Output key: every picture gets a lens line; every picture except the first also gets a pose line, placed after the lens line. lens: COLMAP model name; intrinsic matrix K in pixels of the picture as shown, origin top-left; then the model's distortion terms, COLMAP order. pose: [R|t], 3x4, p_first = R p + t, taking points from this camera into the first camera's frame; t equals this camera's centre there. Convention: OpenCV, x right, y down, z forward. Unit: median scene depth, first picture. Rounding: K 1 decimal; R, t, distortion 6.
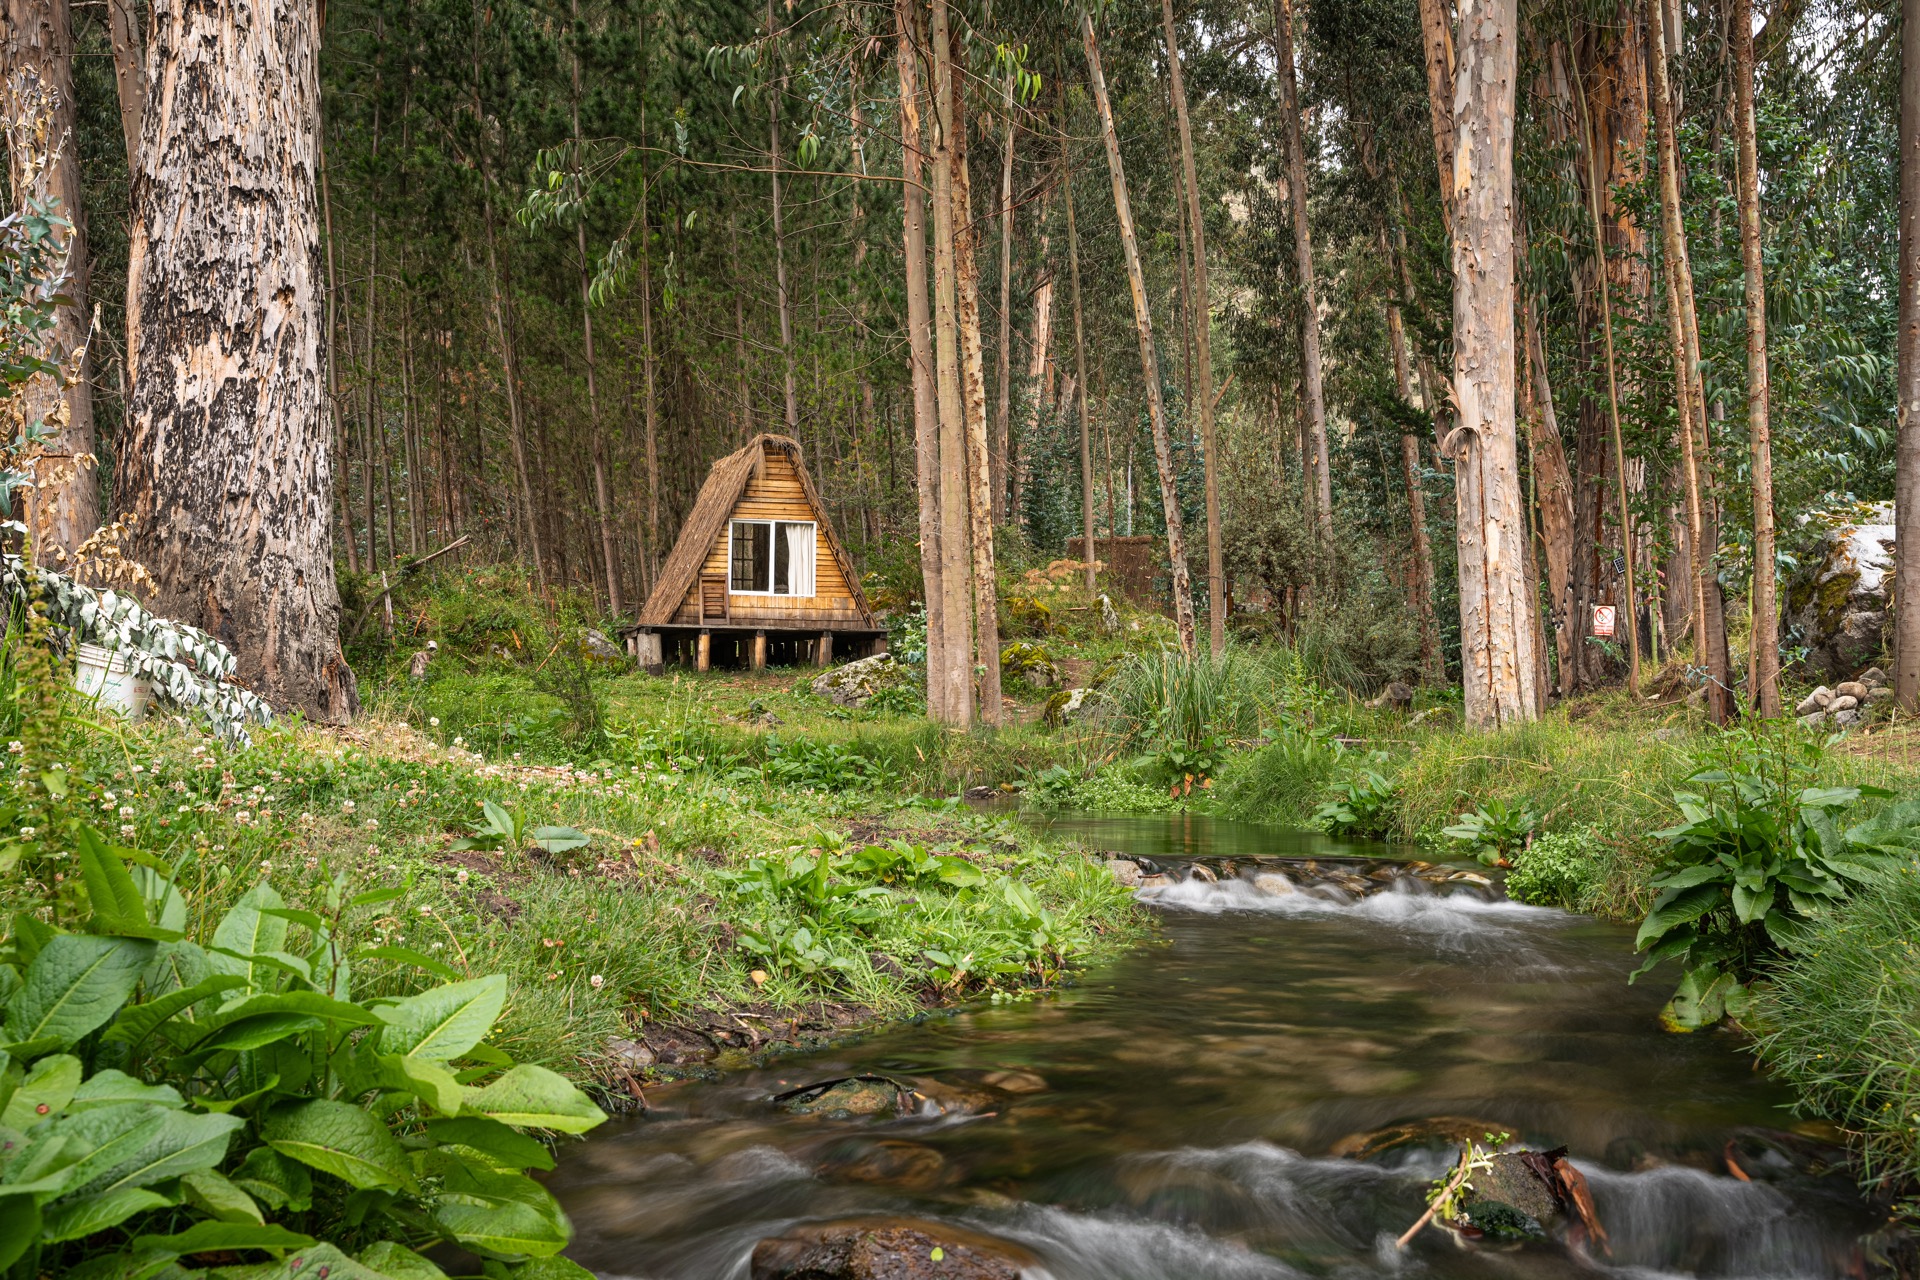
lens RADIAL K [[2266.3, 0, 955.6], [0, 2266.3, 633.4], [0, 0, 1]] dist [0.054533, 0.000000]
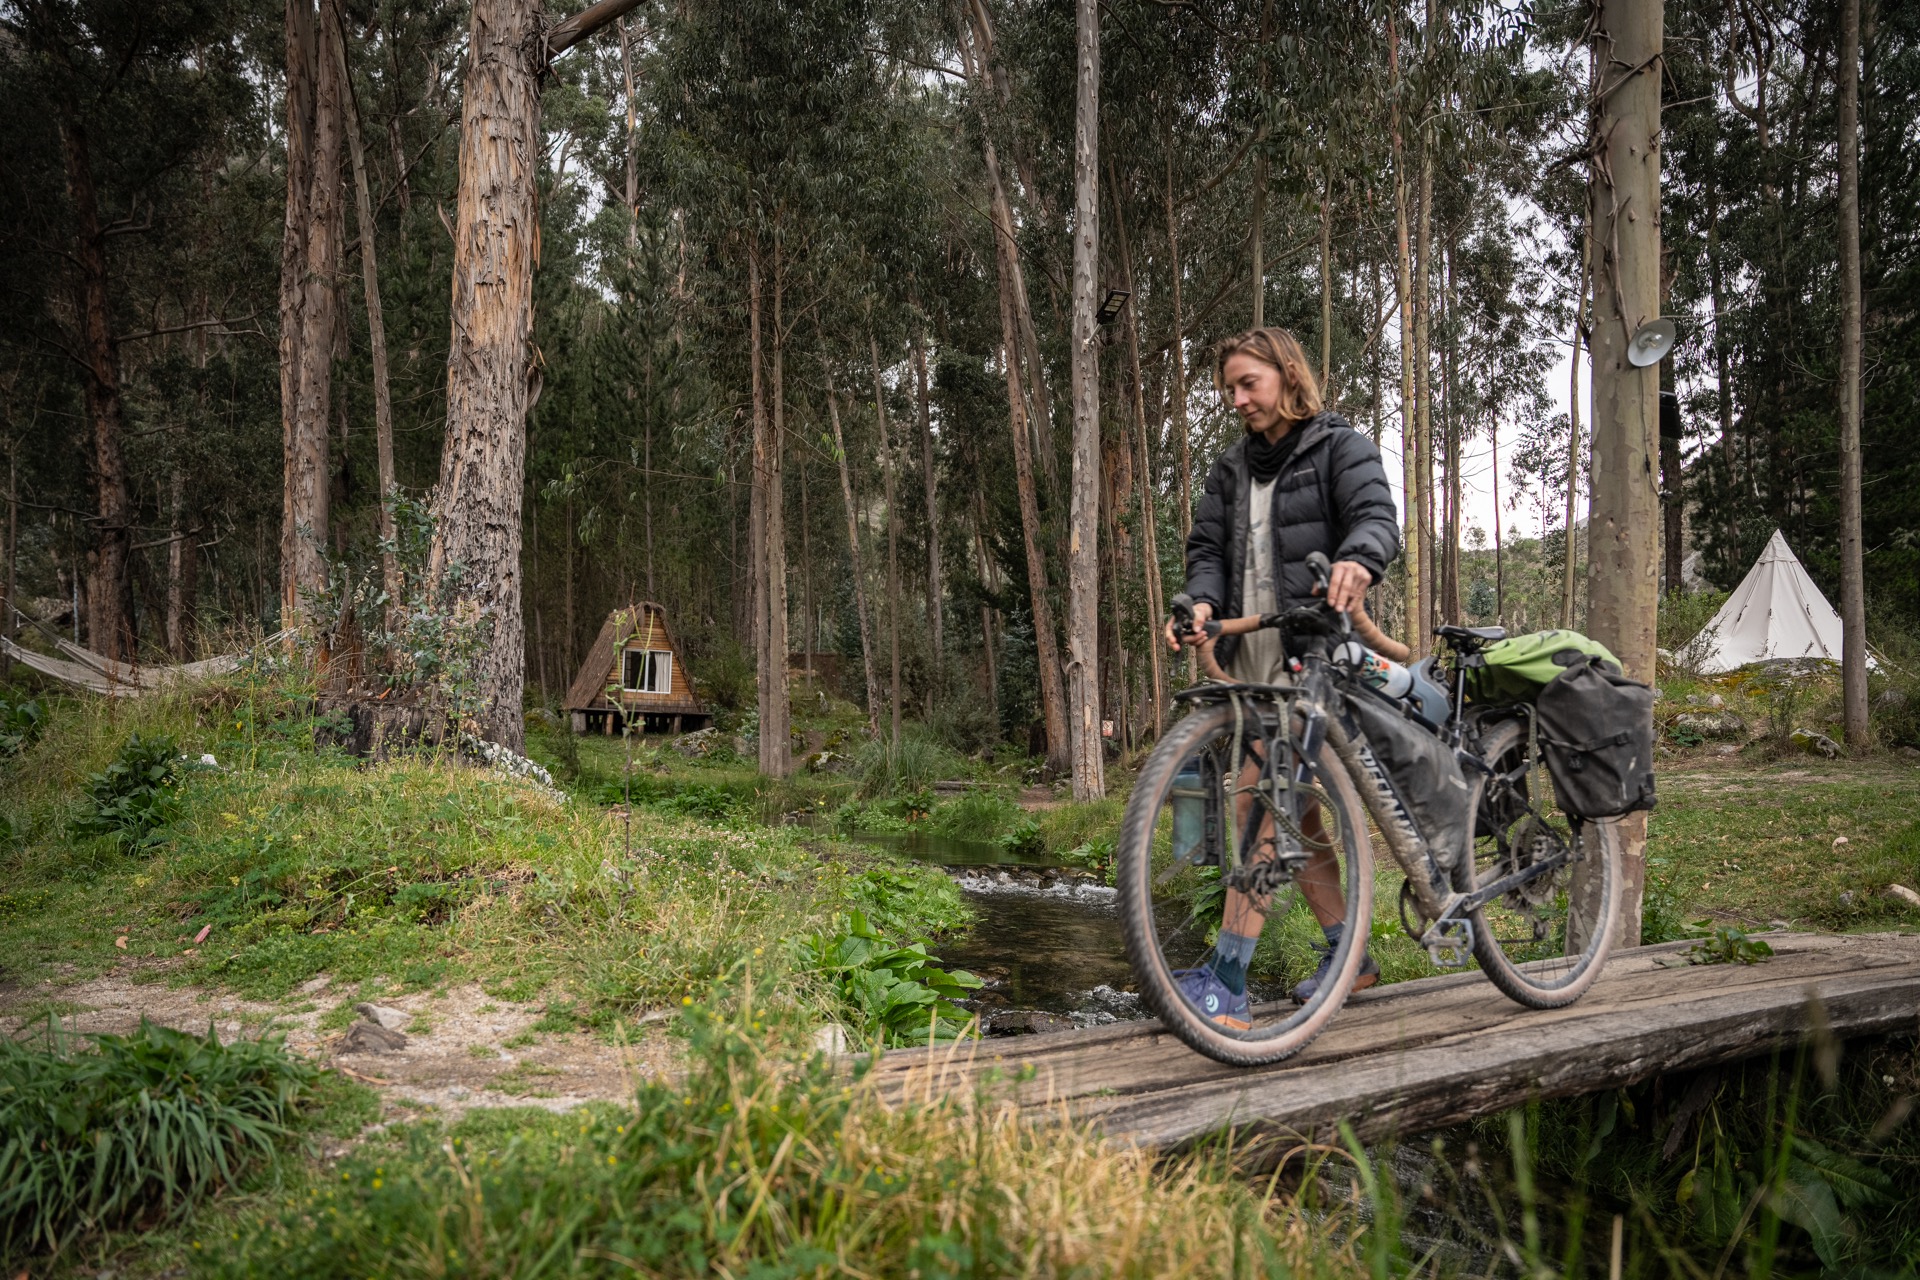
lens RADIAL K [[1339.0, 0, 959.6], [0, 1339.0, 651.1], [0, 0, 1]] dist [-0.088172, 0.000006]
pose [[0.980968, 0.032439, 0.191440, -0.123878], [-0.025660, 0.998956, -0.037783, -0.047904], [-0.192466, 0.032152, 0.980777, -0.221046]]
